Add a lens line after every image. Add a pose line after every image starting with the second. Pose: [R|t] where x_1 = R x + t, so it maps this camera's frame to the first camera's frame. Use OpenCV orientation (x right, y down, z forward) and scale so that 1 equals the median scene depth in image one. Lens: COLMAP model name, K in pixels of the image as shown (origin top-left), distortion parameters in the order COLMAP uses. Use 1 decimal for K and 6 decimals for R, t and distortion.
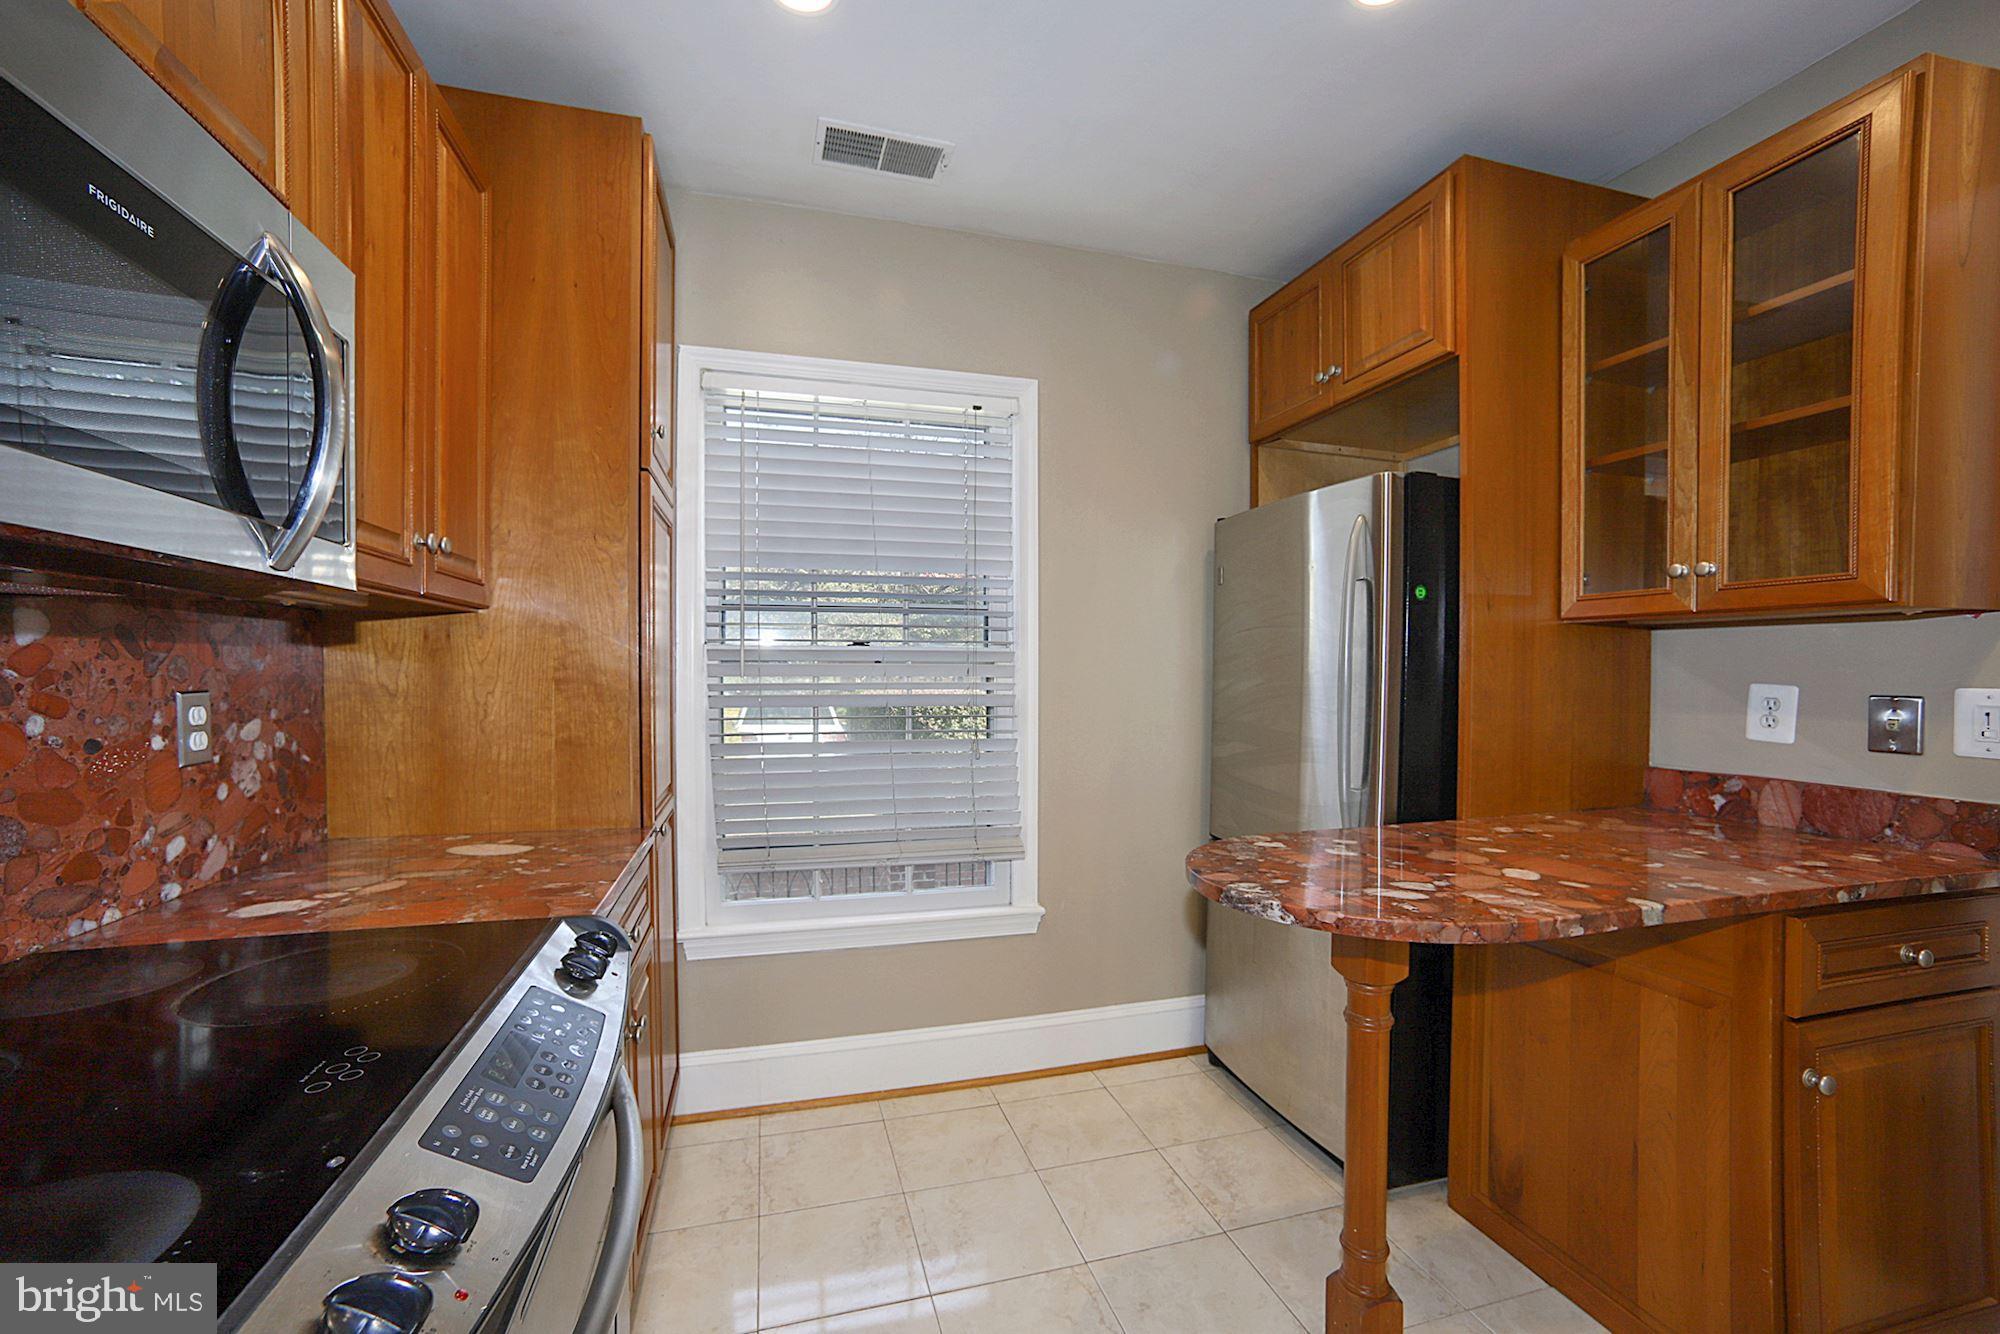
lens RADIAL K [[805.0, 0, 999.2], [0, 805.0, 644.6], [0, 0, 1]] dist [-0.067045, 0.029308]
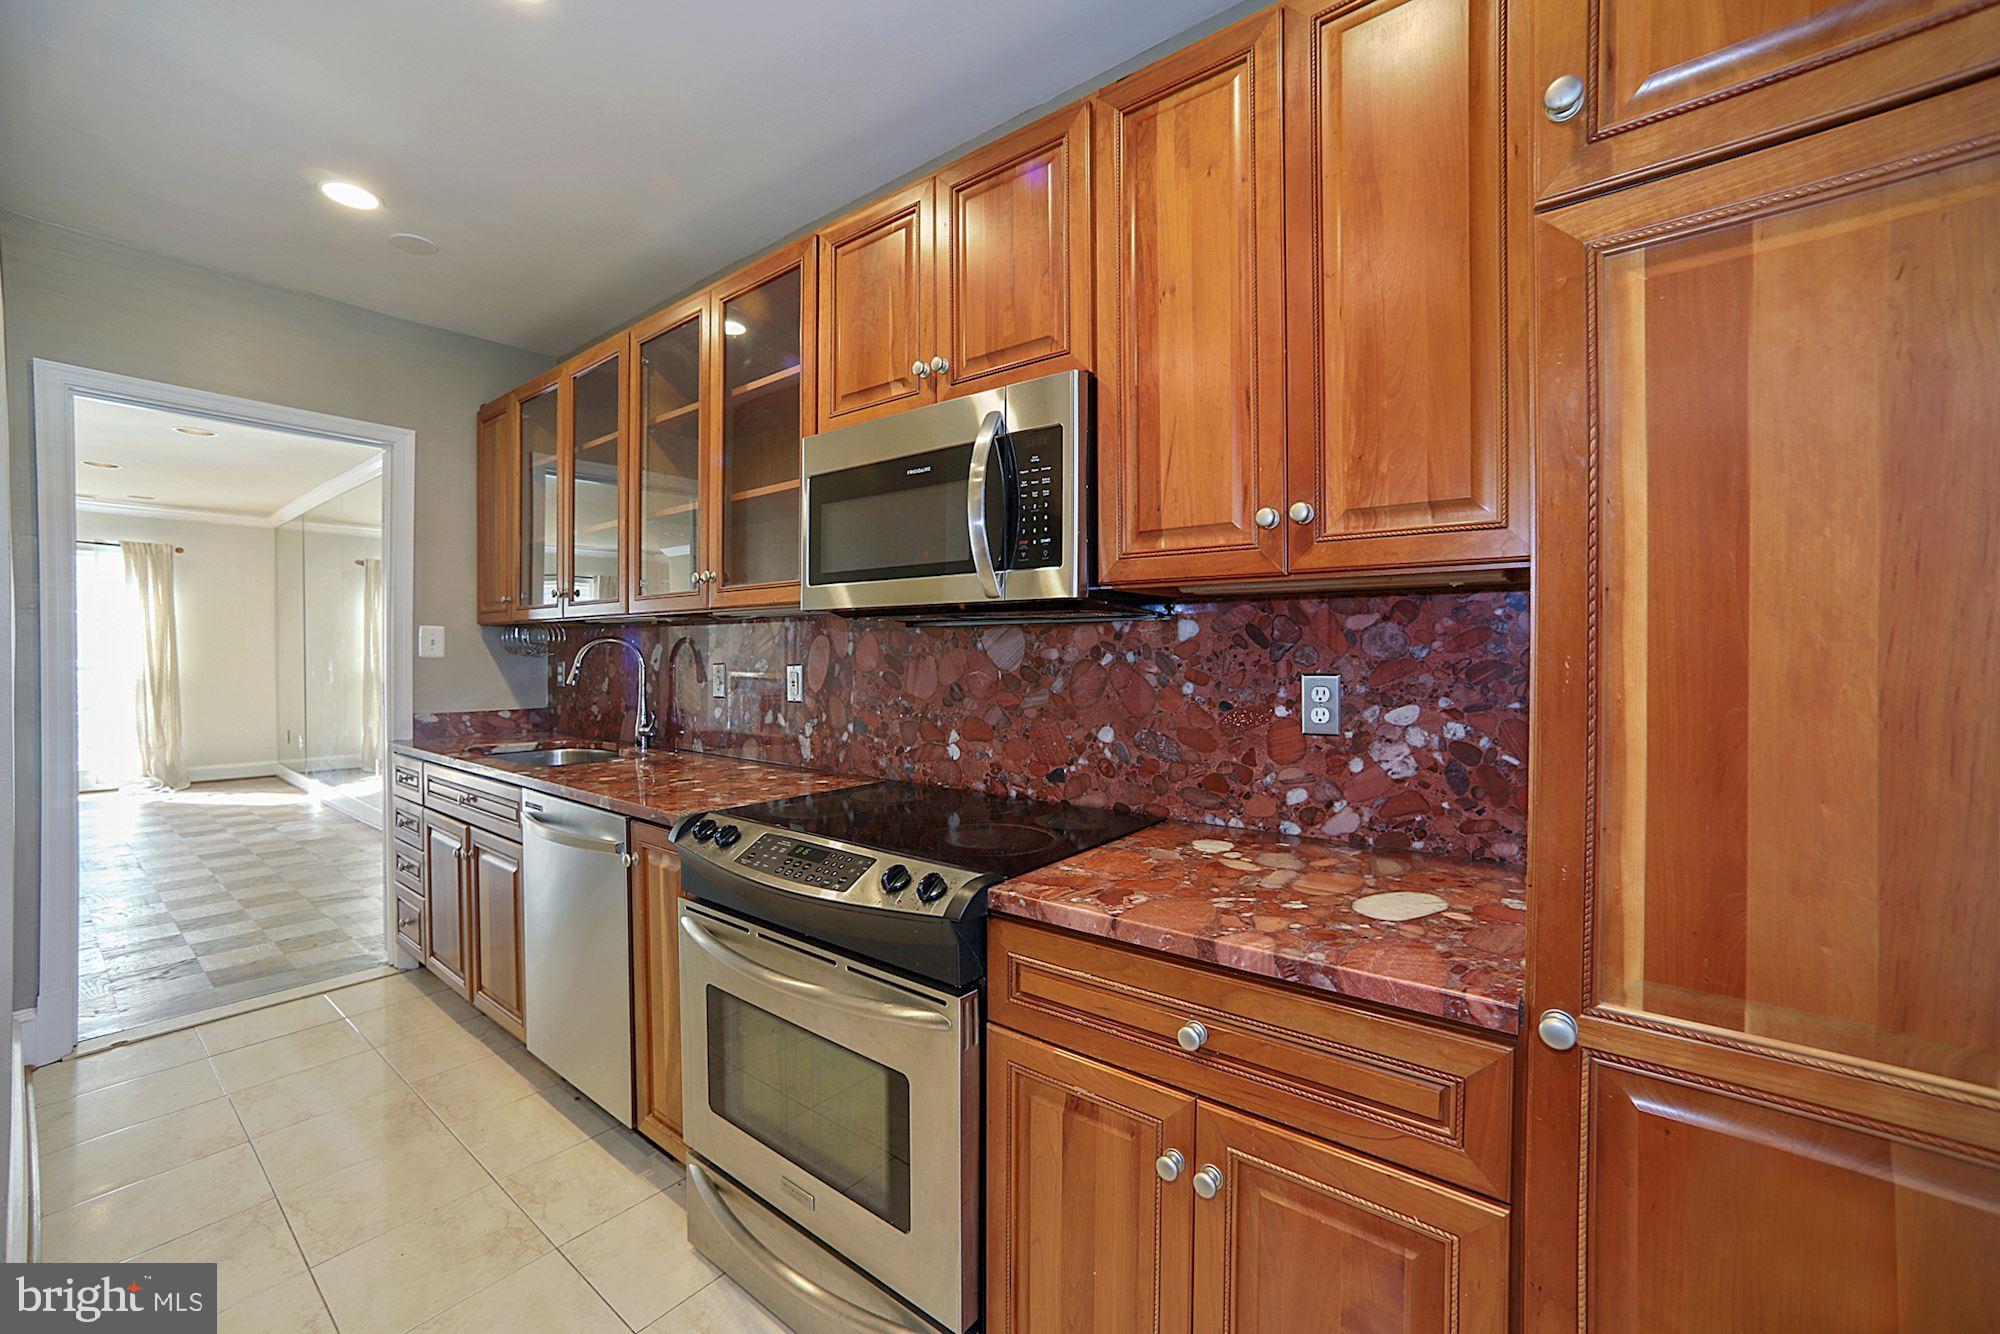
lens RADIAL K [[817.8, 0, 995.4], [0, 817.8, 639.1], [0, 0, 1]] dist [-0.047719, 0.000340]
pose [[-0.814208, -0.014490, -0.580392, 0.112835], [0.015014, 0.998829, -0.045999, 0.058927], [0.580379, -0.046167, -0.813037, 1.813308]]
